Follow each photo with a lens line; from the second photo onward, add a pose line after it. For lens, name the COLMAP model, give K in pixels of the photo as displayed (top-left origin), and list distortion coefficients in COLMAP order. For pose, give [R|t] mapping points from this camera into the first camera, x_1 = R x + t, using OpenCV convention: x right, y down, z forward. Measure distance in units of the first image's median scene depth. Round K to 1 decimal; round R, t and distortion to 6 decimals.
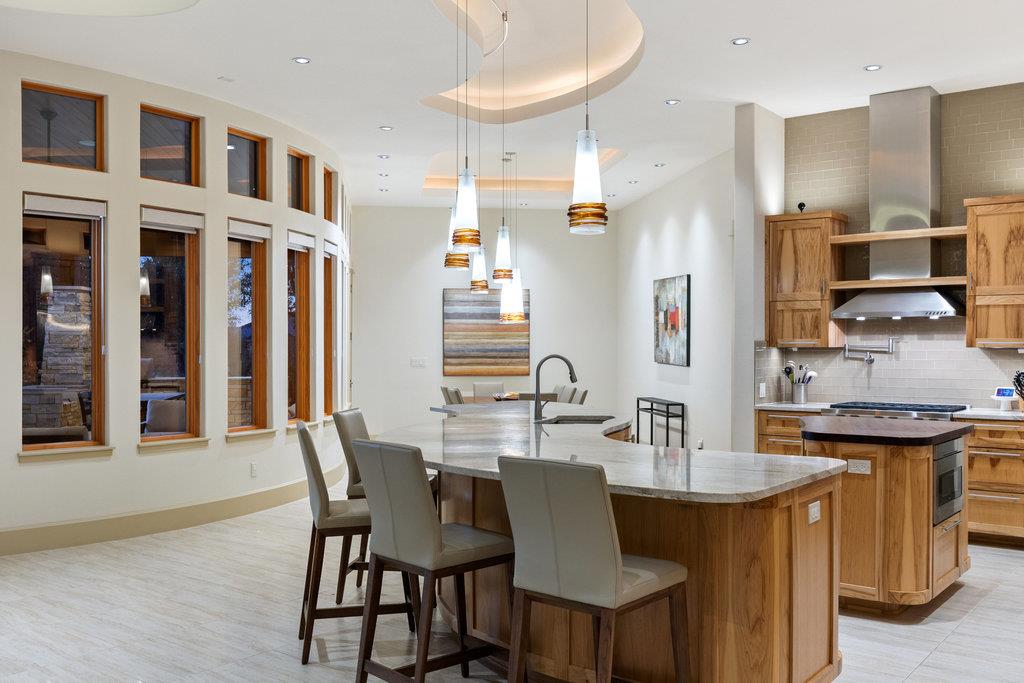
lens RADIAL K [[963.1, 0, 511.6], [0, 963.1, 343.3], [0, 0, 1]] dist [-0.015668, 0.000000]
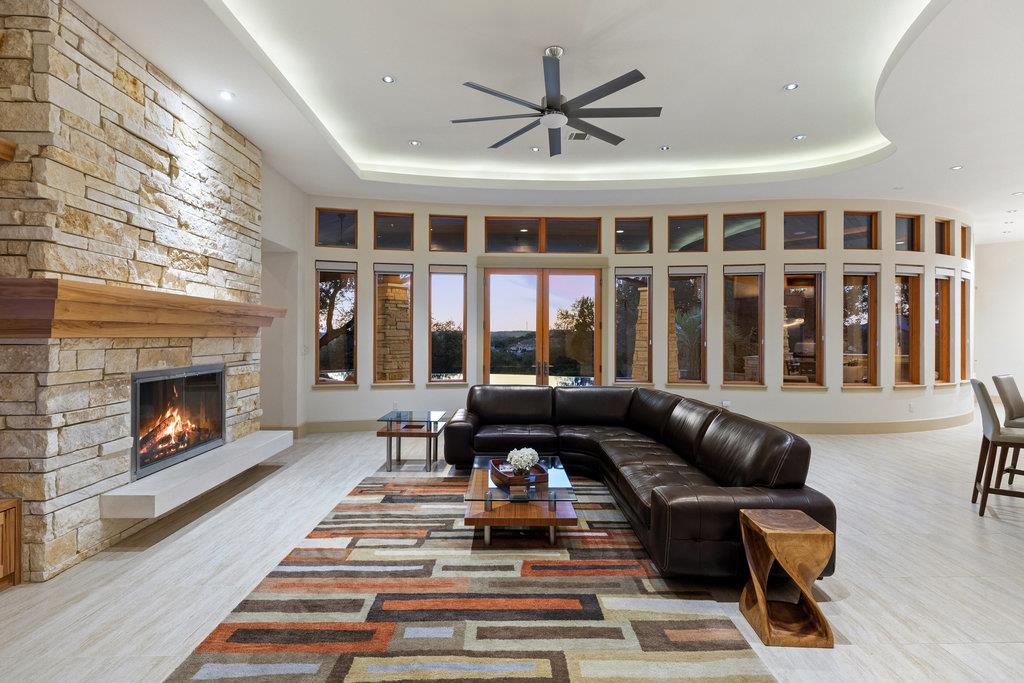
lens RADIAL K [[496.4, 0, 515.1], [0, 496.4, 333.9], [0, 0, 1]] dist [-0.002216, -0.000906]
pose [[0.627690, -0.004684, -0.778449, -0.021854], [0.003078, 0.999989, -0.003535, -0.000488], [0.778457, -0.000177, 0.627697, -0.122009]]
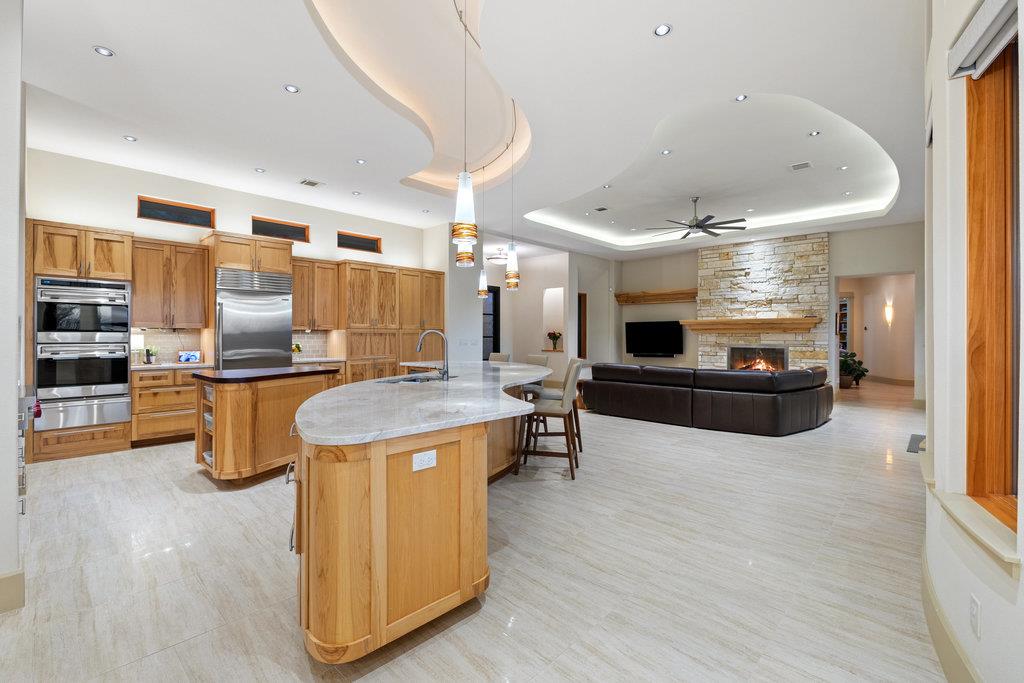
lens RADIAL K [[469.5, 0, 512.2], [0, 469.5, 339.9], [0, 0, 1]] dist [-0.004967, 0.000120]
pose [[-0.991930, -0.007131, 0.126587, -0.549381], [-0.006779, 0.999972, 0.003217, 0.096120], [-0.126606, 0.002333, -0.991950, 6.683101]]
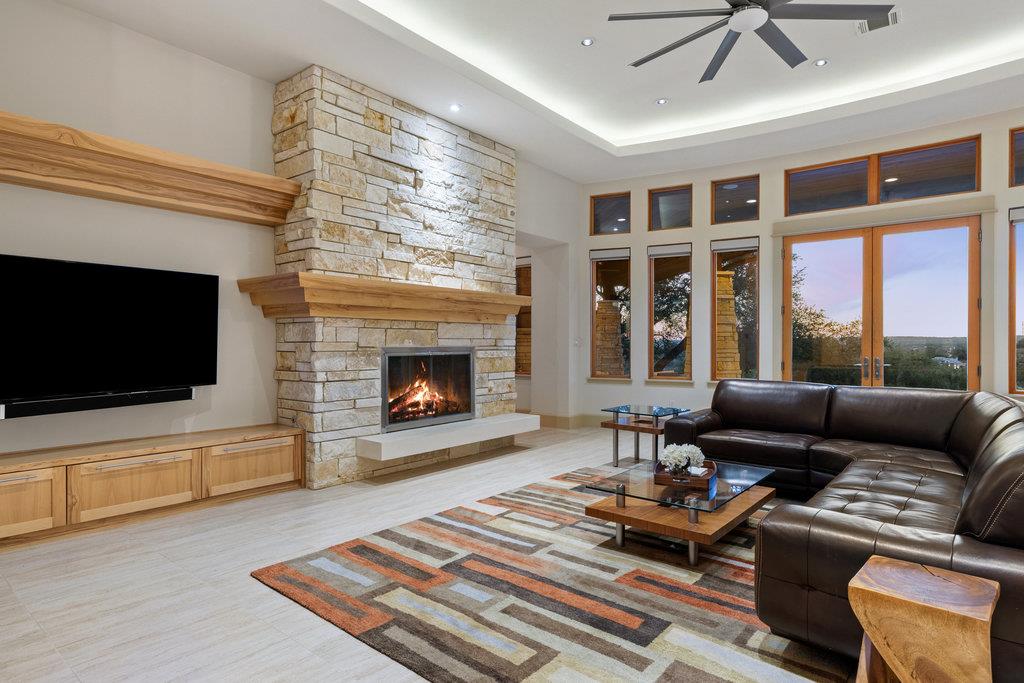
lens RADIAL K [[556.4, 0, 512.1], [0, 556.4, 344.8], [0, 0, 1]] dist [-0.003270, -0.000255]
pose [[-0.037319, 0.000633, -0.999303, 0.289465], [0.005006, 0.999987, 0.000446, 0.139182], [0.999291, -0.004986, -0.037321, 0.740703]]
